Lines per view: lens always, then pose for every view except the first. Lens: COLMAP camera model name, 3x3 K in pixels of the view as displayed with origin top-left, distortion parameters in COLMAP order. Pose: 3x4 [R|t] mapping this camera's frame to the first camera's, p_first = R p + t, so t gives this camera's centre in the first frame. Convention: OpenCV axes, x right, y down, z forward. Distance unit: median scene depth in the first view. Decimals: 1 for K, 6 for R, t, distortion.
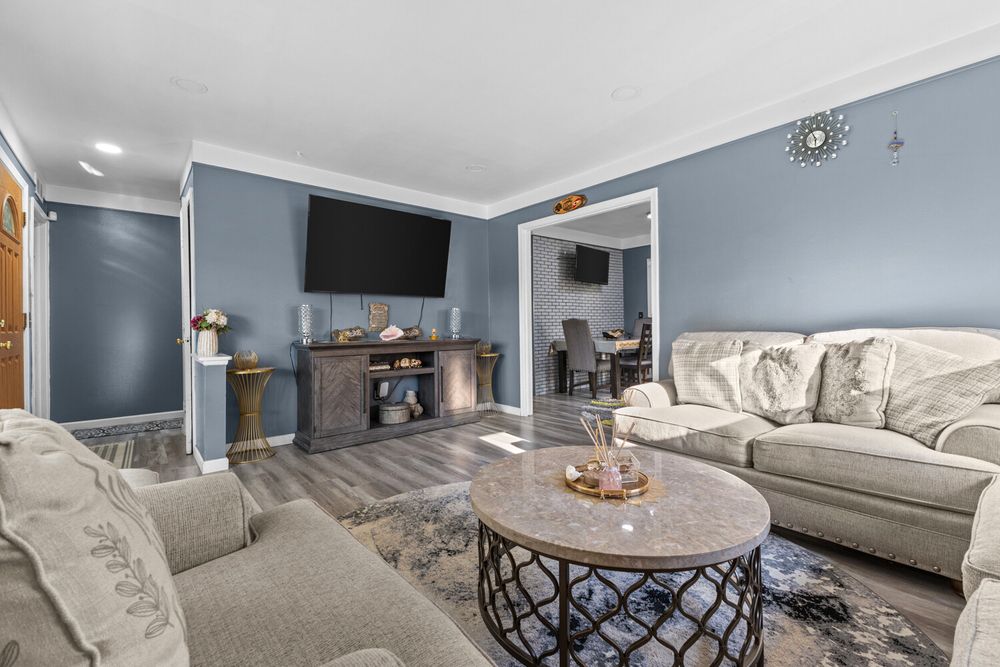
lens RADIAL K [[417.7, 0, 500.0], [0, 417.7, 333.5], [0, 0, 1]] dist [0.001084, 0.000064]
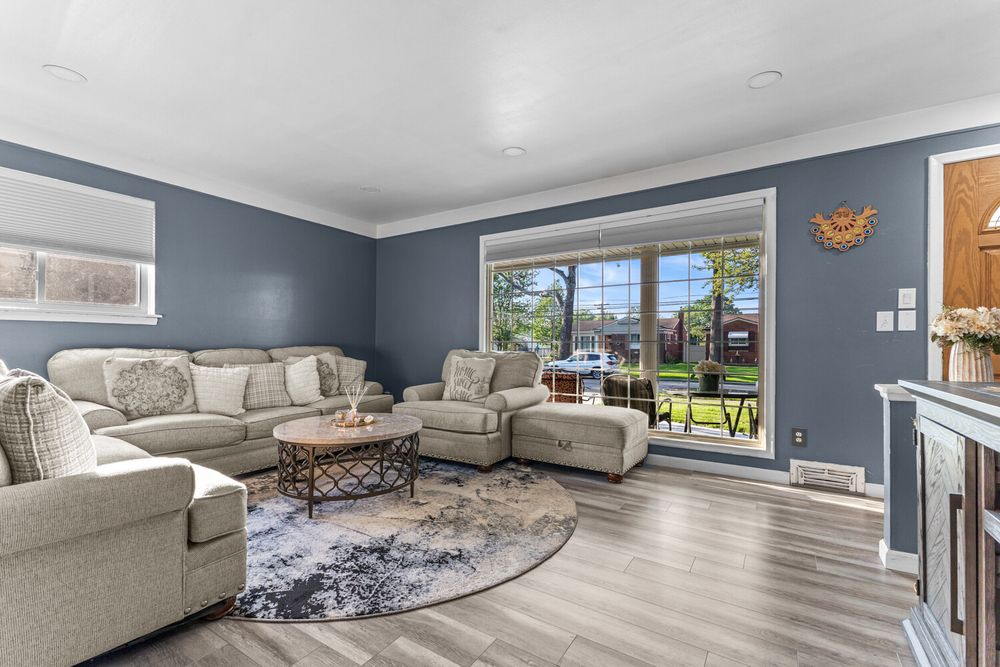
lens RADIAL K [[448.8, 0, 502.2], [0, 448.8, 352.8], [0, 0, 1]] dist [0.012092, 0.000135]
pose [[-0.956400, 0.016158, -0.291613, 0.129536], [0.004819, 0.999206, 0.039559, -0.039332], [0.292020, 0.036429, -0.955718, 2.199099]]
